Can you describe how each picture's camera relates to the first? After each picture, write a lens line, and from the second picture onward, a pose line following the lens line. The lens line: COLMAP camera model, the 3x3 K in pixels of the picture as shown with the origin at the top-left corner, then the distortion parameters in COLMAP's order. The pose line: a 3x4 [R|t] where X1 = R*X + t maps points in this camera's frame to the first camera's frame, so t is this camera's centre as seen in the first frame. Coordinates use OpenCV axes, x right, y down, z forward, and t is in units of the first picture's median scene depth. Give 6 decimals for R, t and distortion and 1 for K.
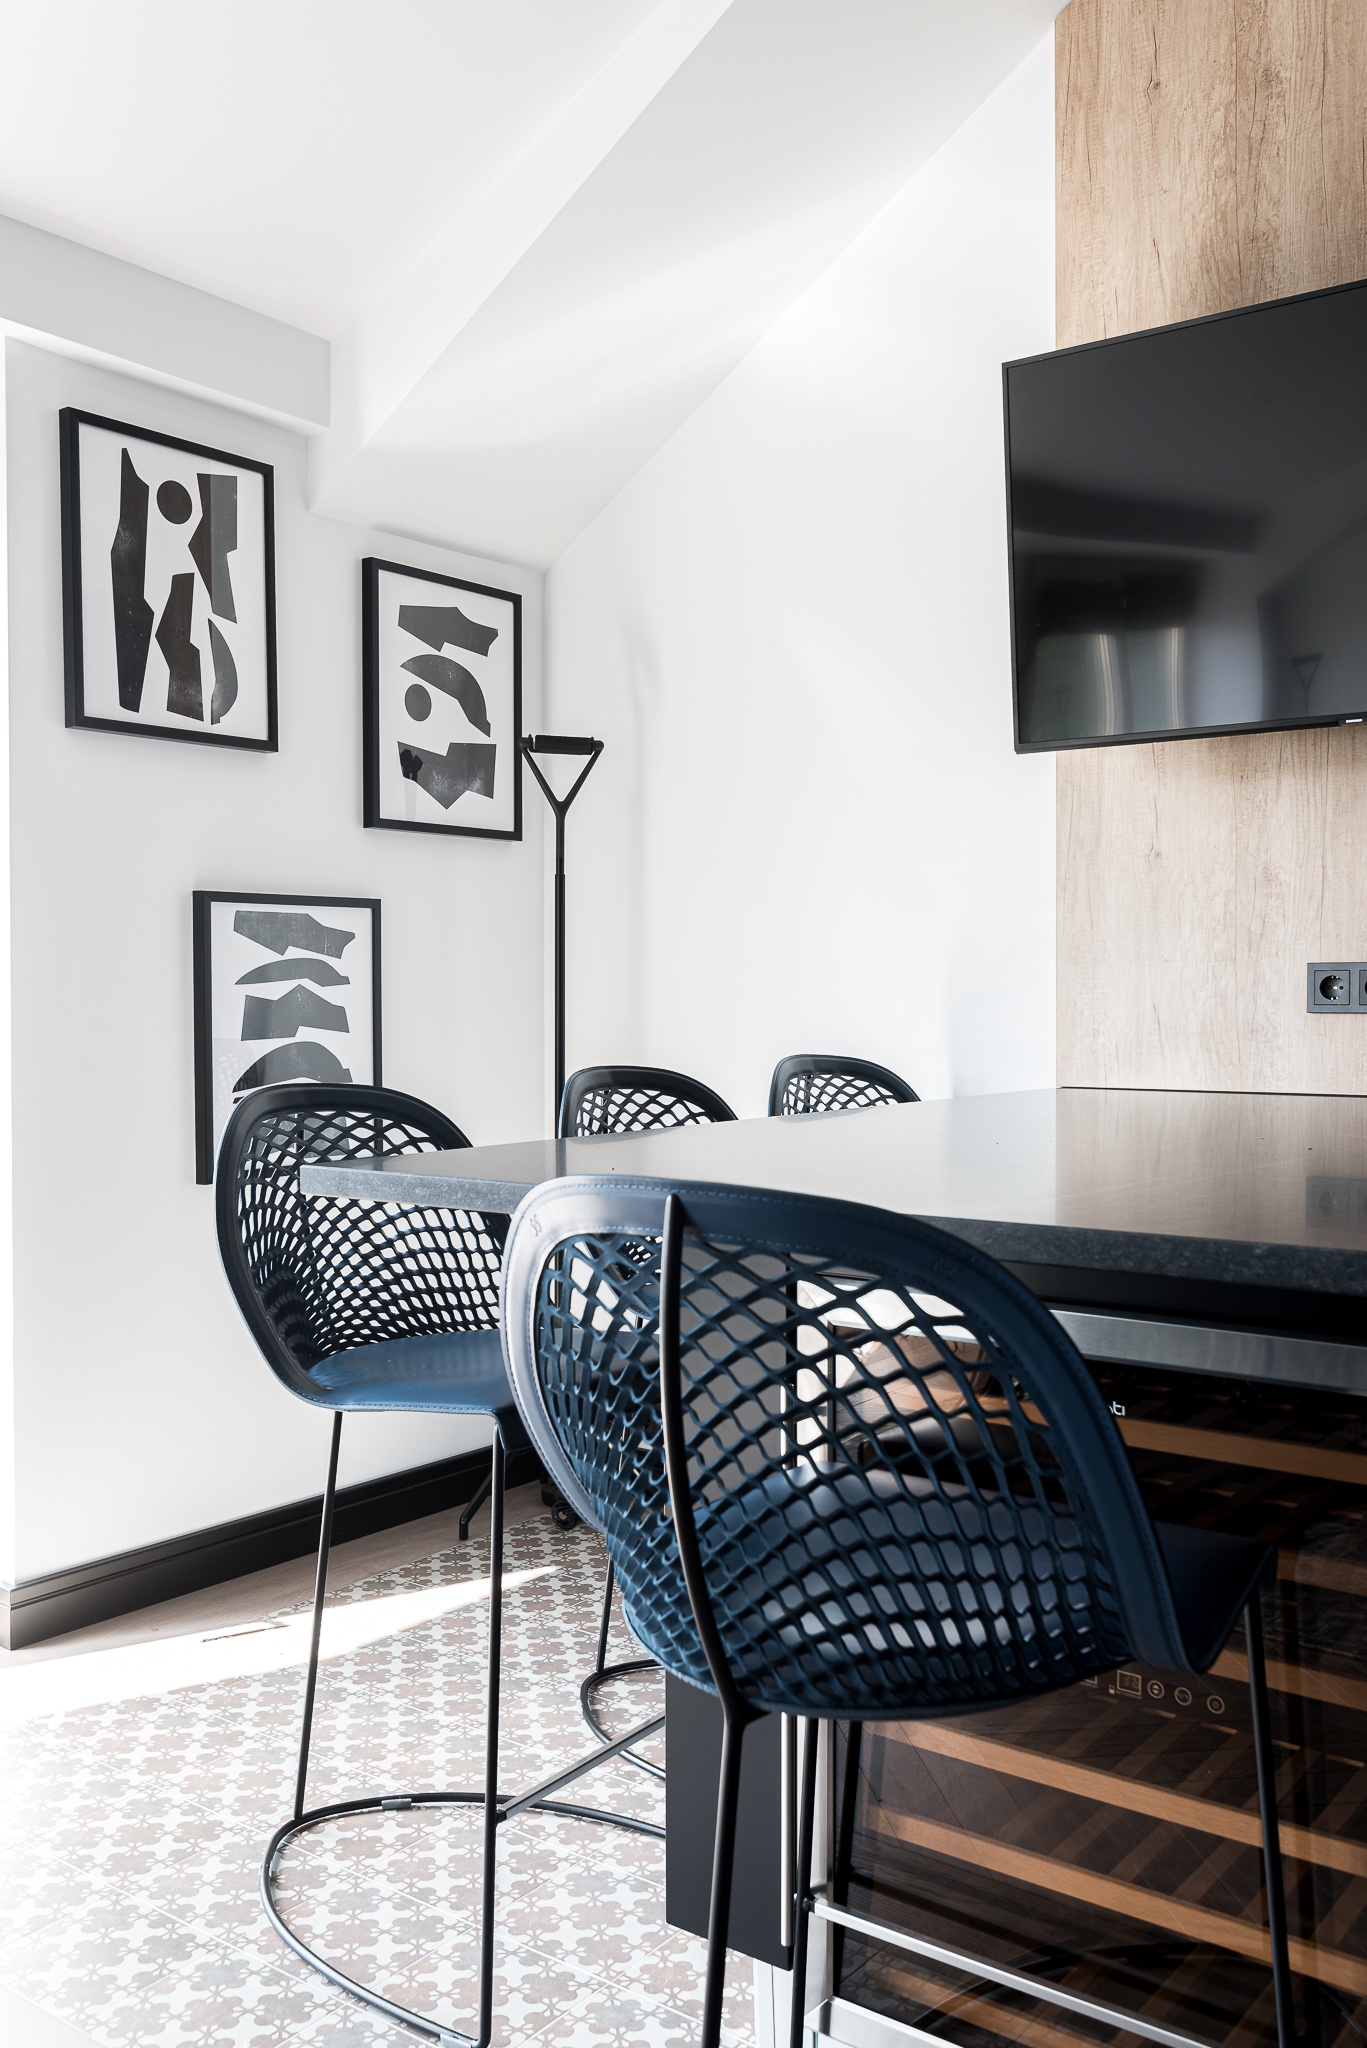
lens RADIAL K [[1786.2, 0, 655.3], [0, 1786.2, 1042.2], [0, 0, 1]] dist [0.010446, -0.016609]
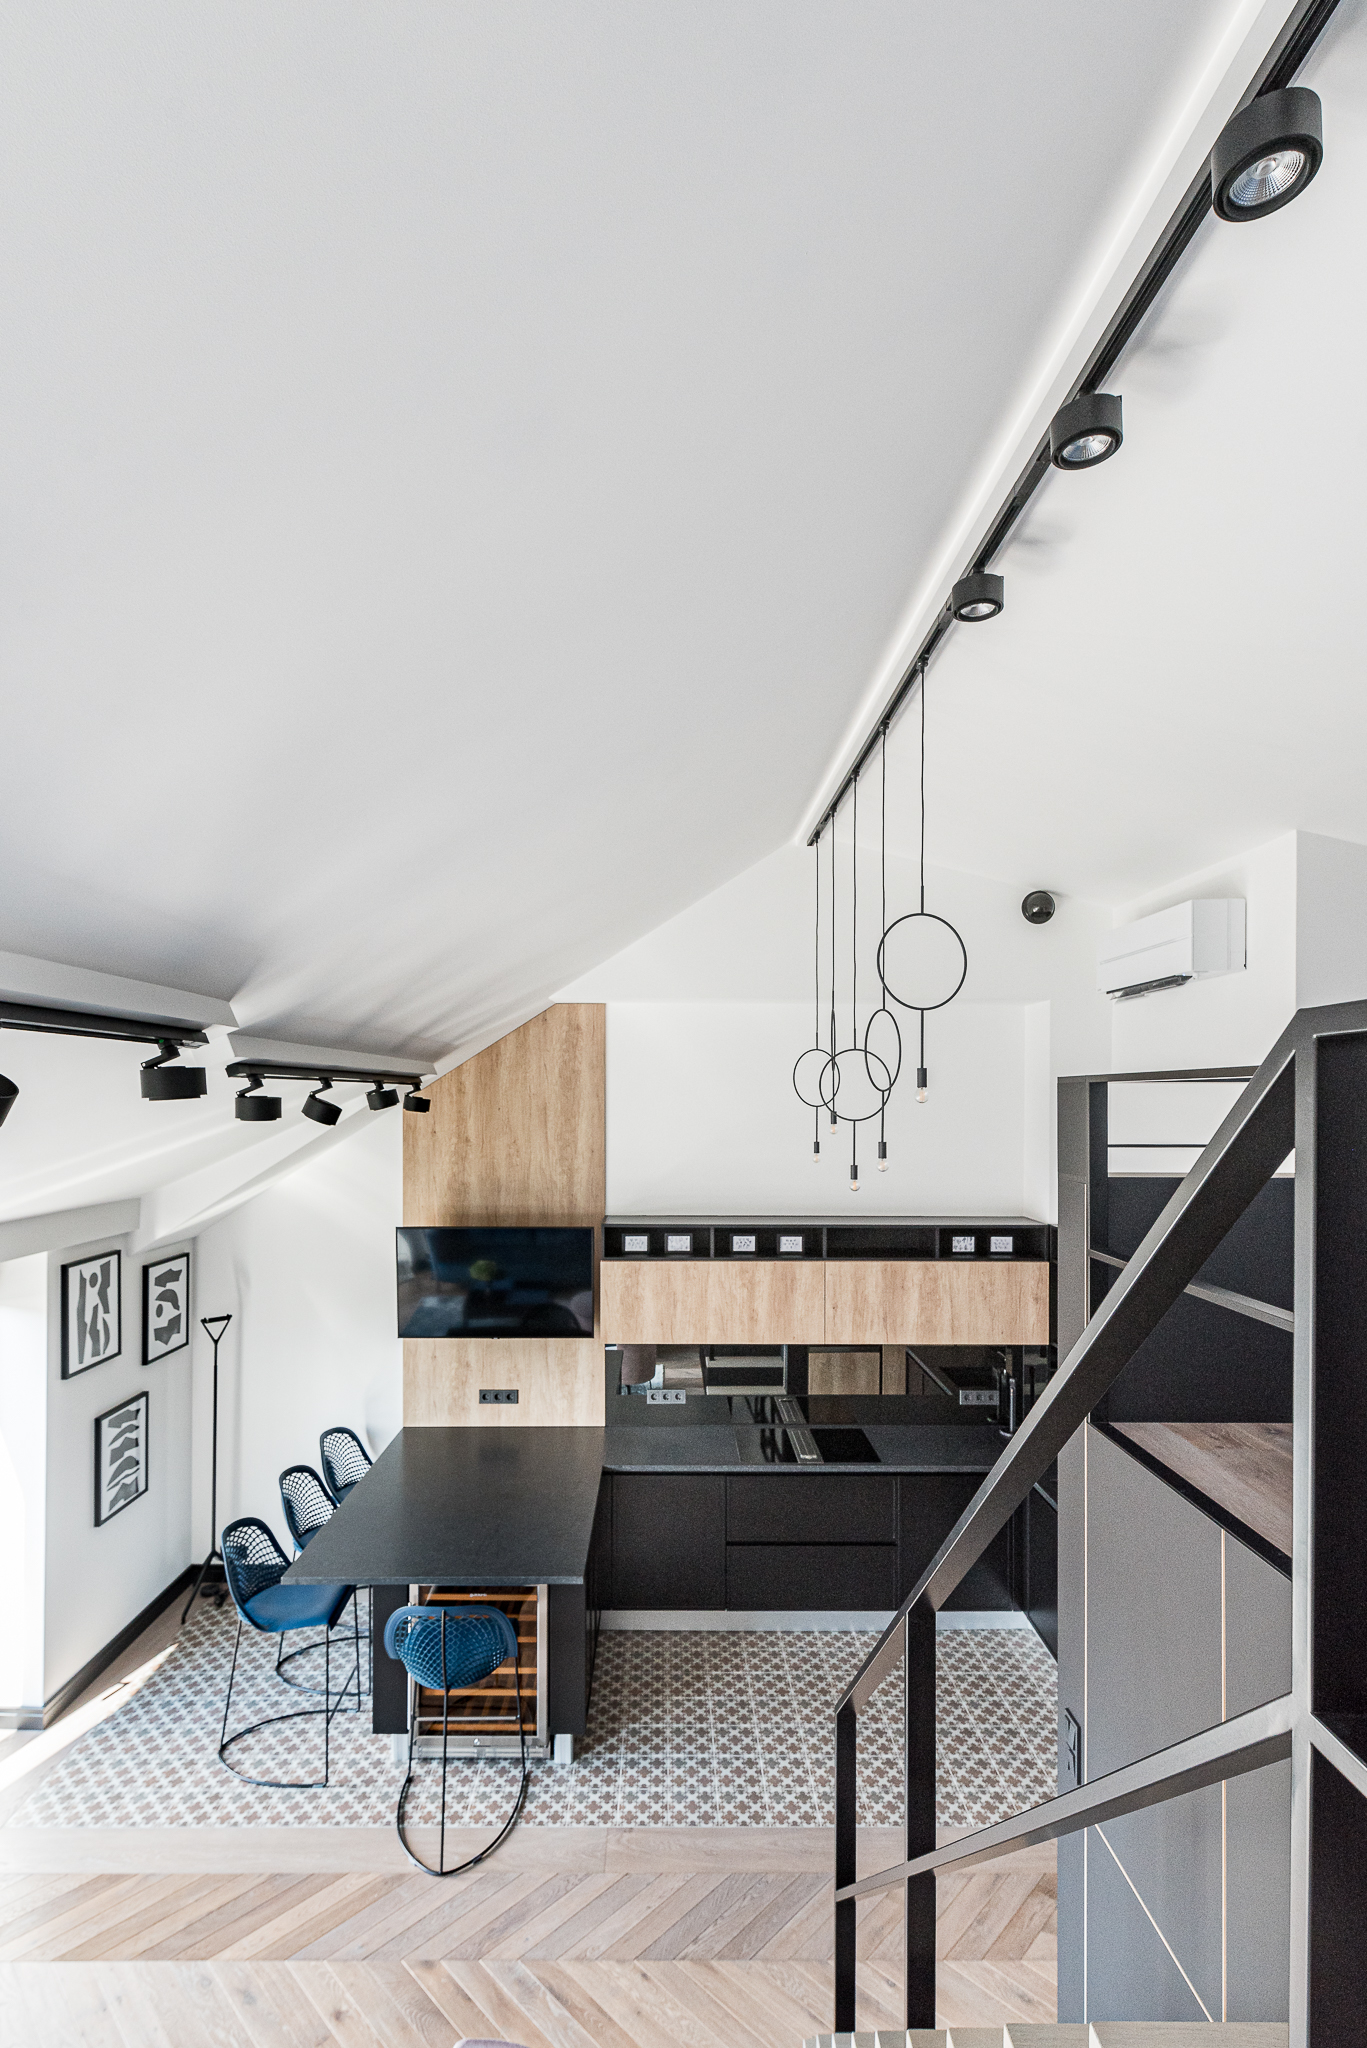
lens RADIAL K [[973.8, 0, 679.7], [0, 973.8, 1090.7], [0, 0, 1]] dist [0.001898, -0.000809]
pose [[0.789398, 0.007480, 0.613836, -0.465187], [0.013530, 0.999471, -0.029579, -0.520389], [-0.613733, 0.031654, 0.788879, -0.716674]]
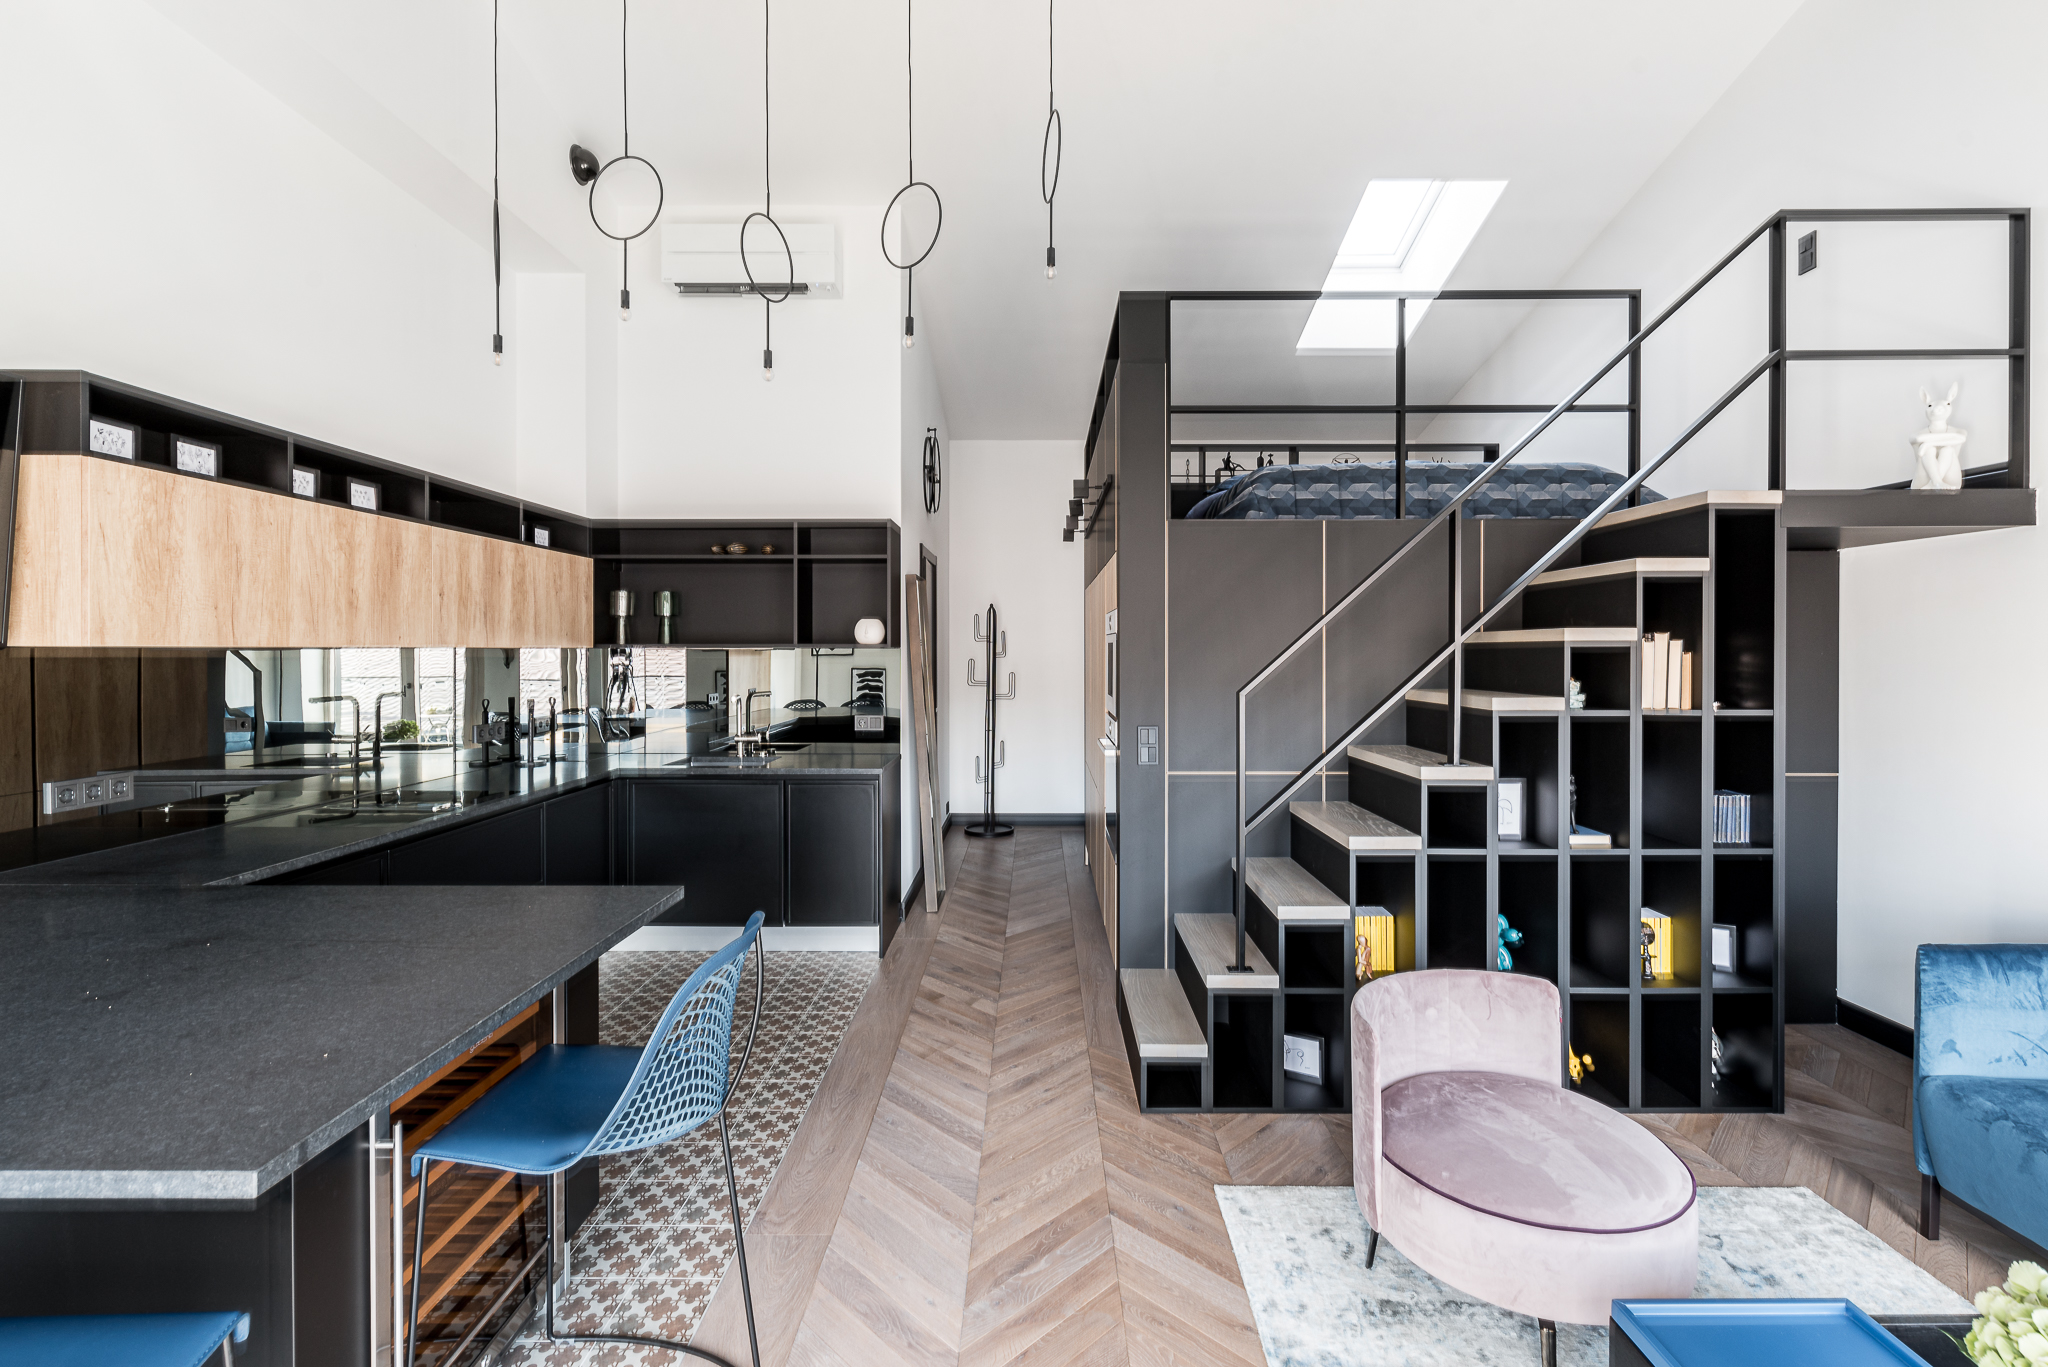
lens RADIAL K [[920.5, 0, 1030.0], [0, 920.5, 657.1], [0, 0, 1]] dist [-0.000221, -0.000076]
pose [[-0.600955, -0.003244, 0.799277, -0.513549], [0.024419, 0.999450, 0.022417, -0.134204], [-0.798910, 0.032989, -0.600545, 0.520156]]
